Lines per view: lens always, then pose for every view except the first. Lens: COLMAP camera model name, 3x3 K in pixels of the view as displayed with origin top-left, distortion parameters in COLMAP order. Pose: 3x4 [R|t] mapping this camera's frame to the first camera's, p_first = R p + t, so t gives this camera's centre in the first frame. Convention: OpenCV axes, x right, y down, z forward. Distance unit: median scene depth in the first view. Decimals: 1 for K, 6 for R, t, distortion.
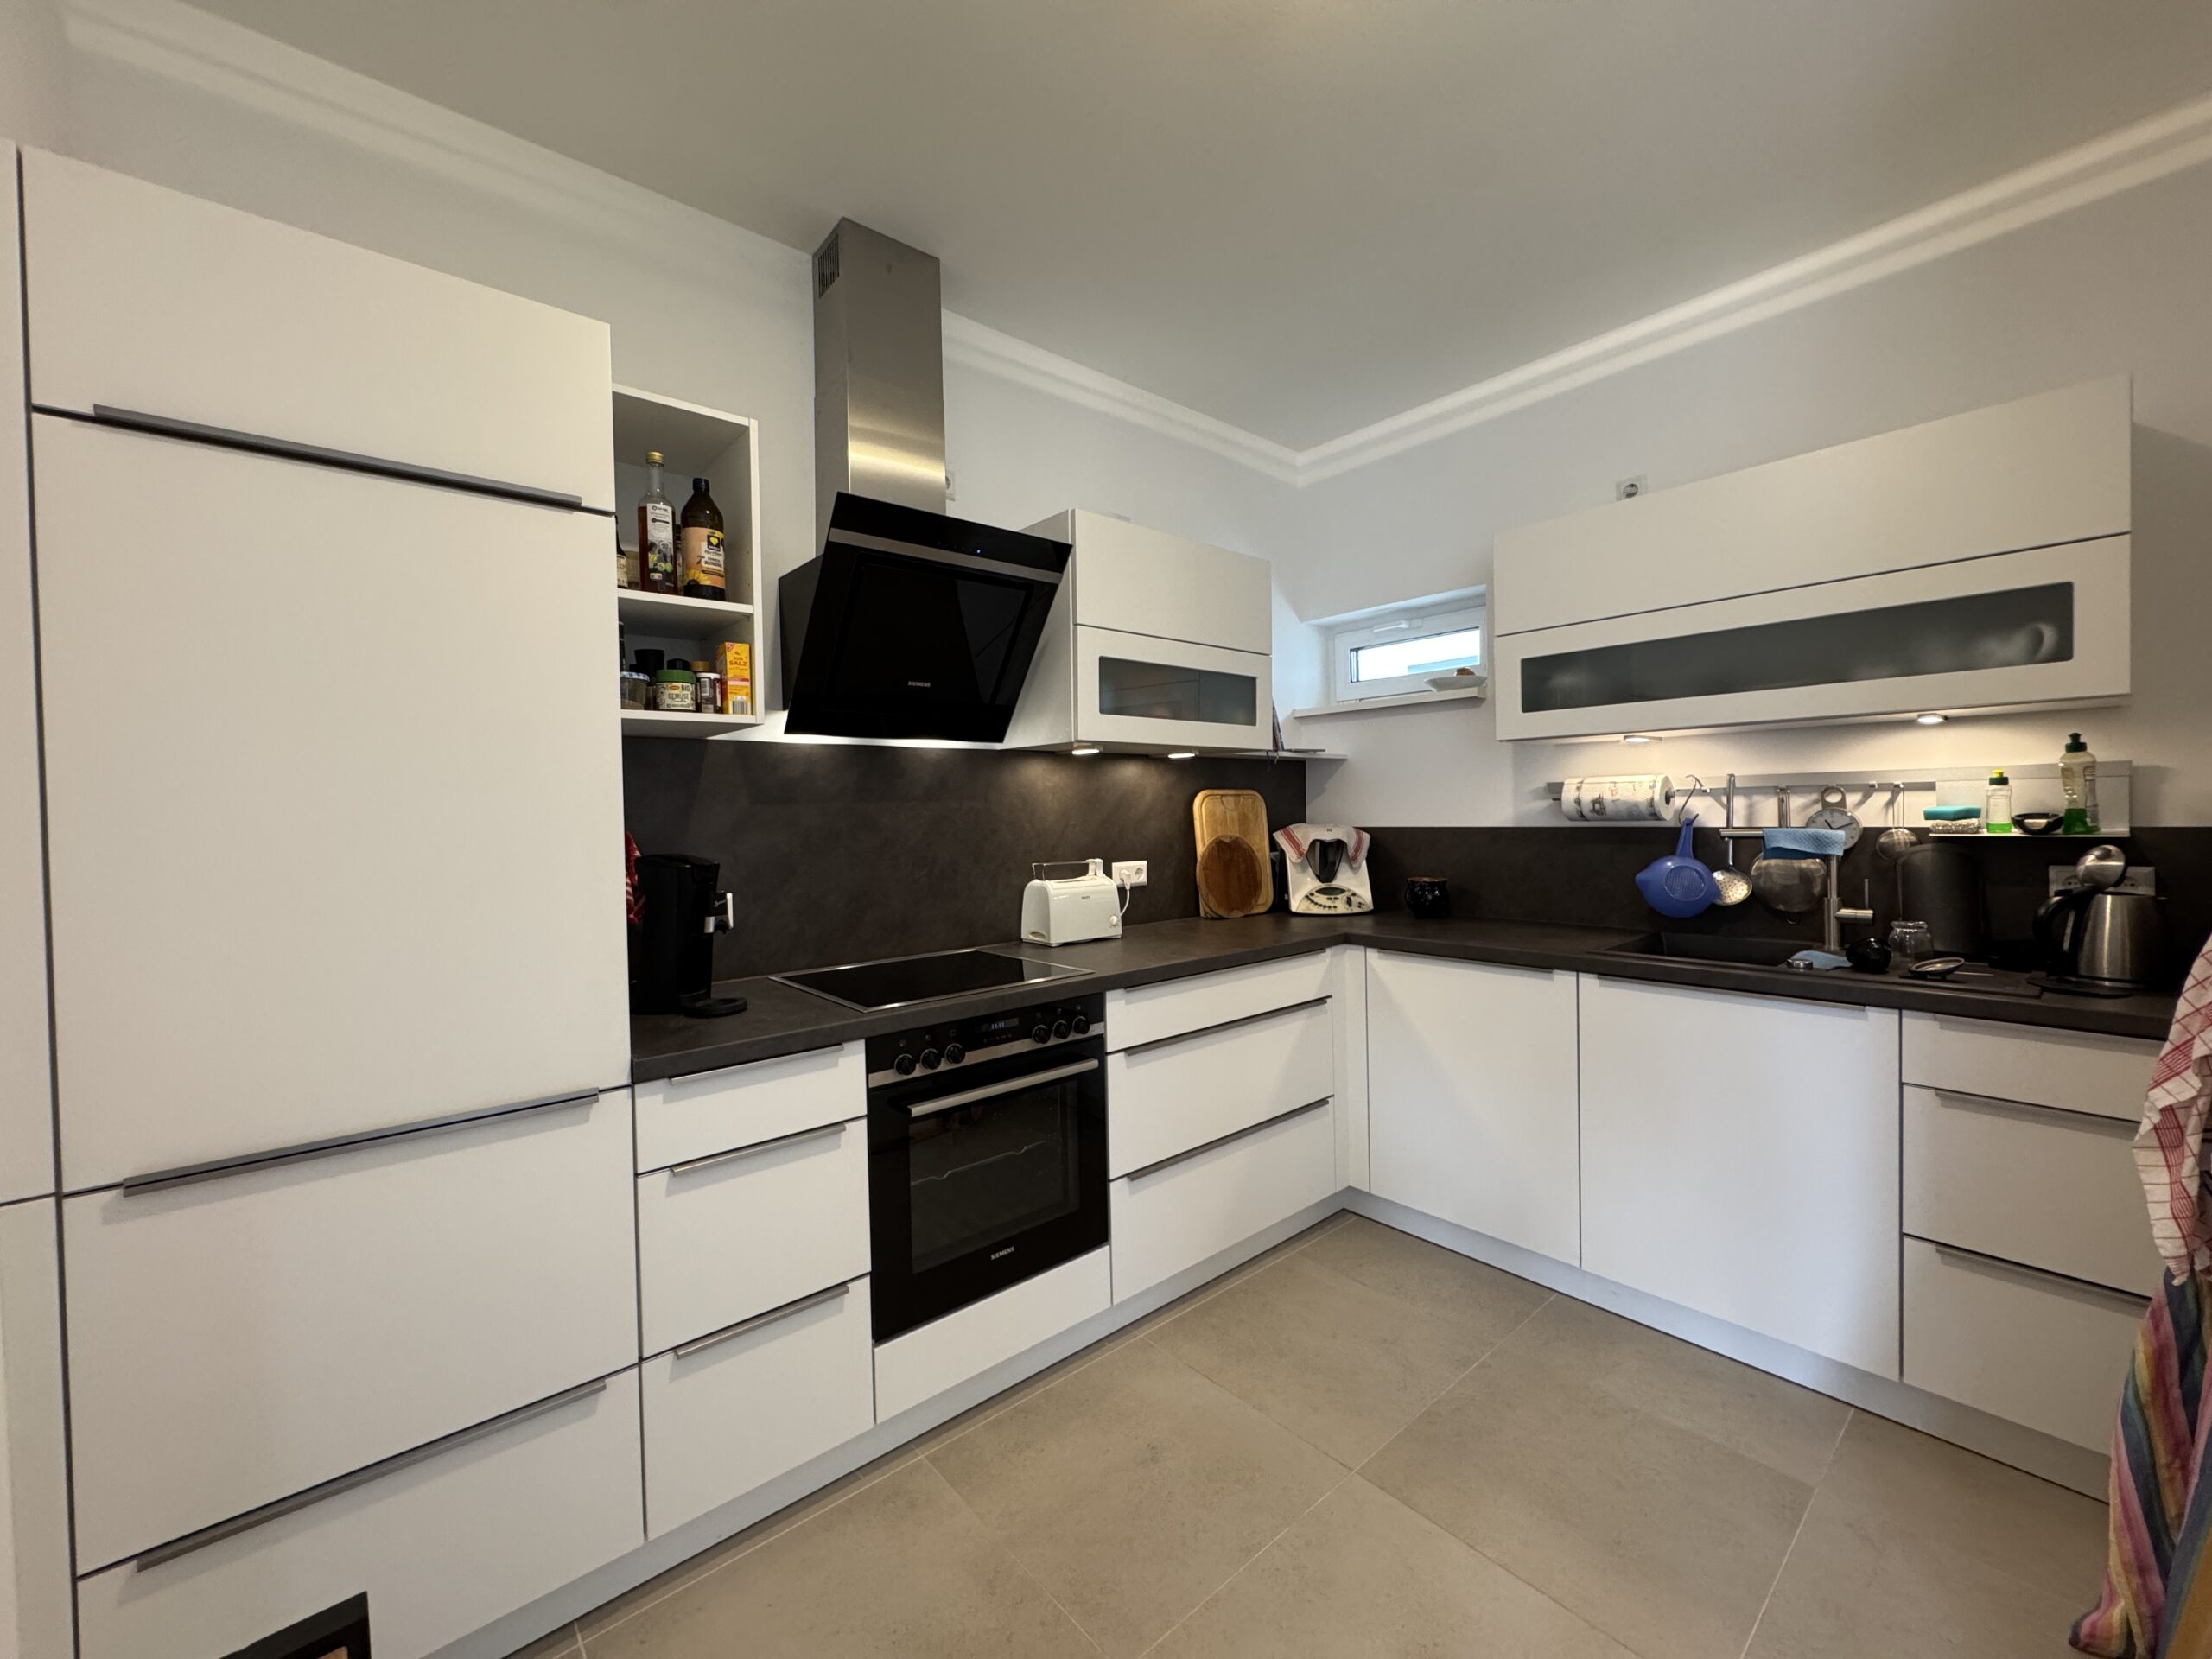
lens RADIAL K [[877.9, 0, 1108.1], [0, 877.9, 818.9], [0, 0, 1]] dist [-0.002206, 0.000058]
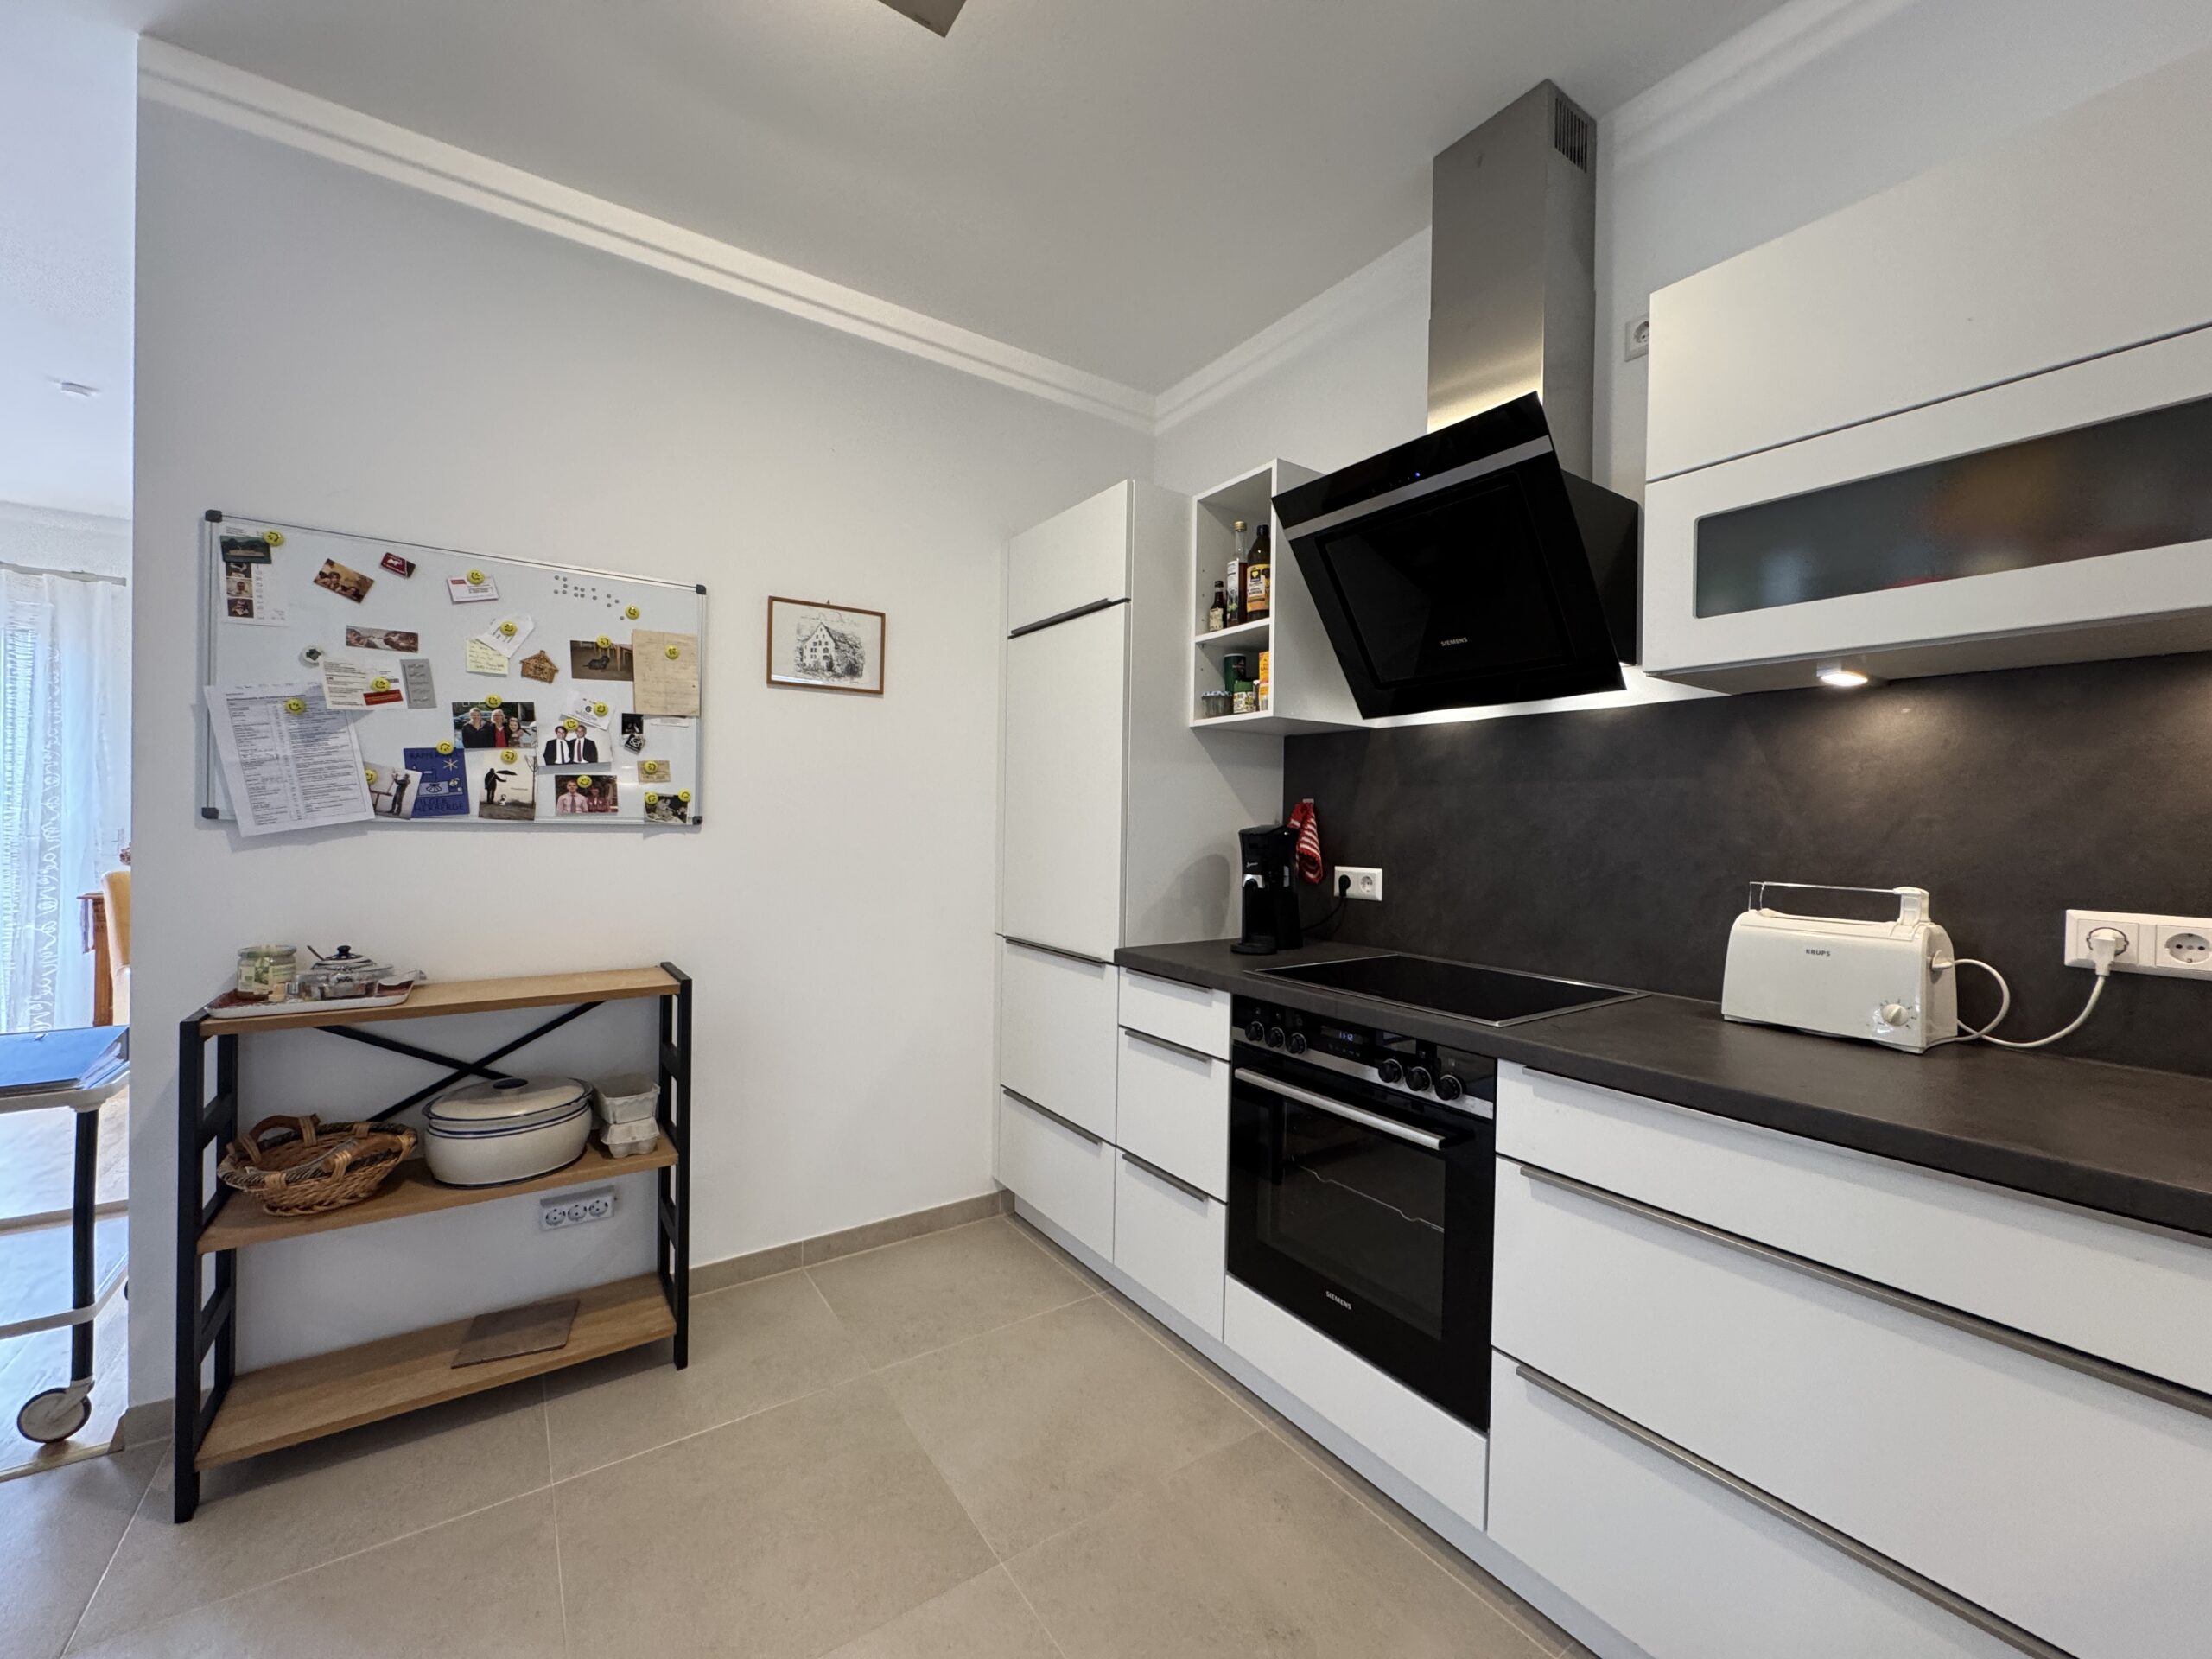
lens RADIAL K [[877.9, 0, 1100.0], [0, 877.9, 817.9], [0, 0, 1]] dist [-0.002206, 0.000058]
pose [[-0.103043, 0.016314, -0.994543, 0.805866], [-0.024113, 0.999531, 0.018894, 0.011246], [0.994385, 0.025928, -0.102601, 0.901687]]
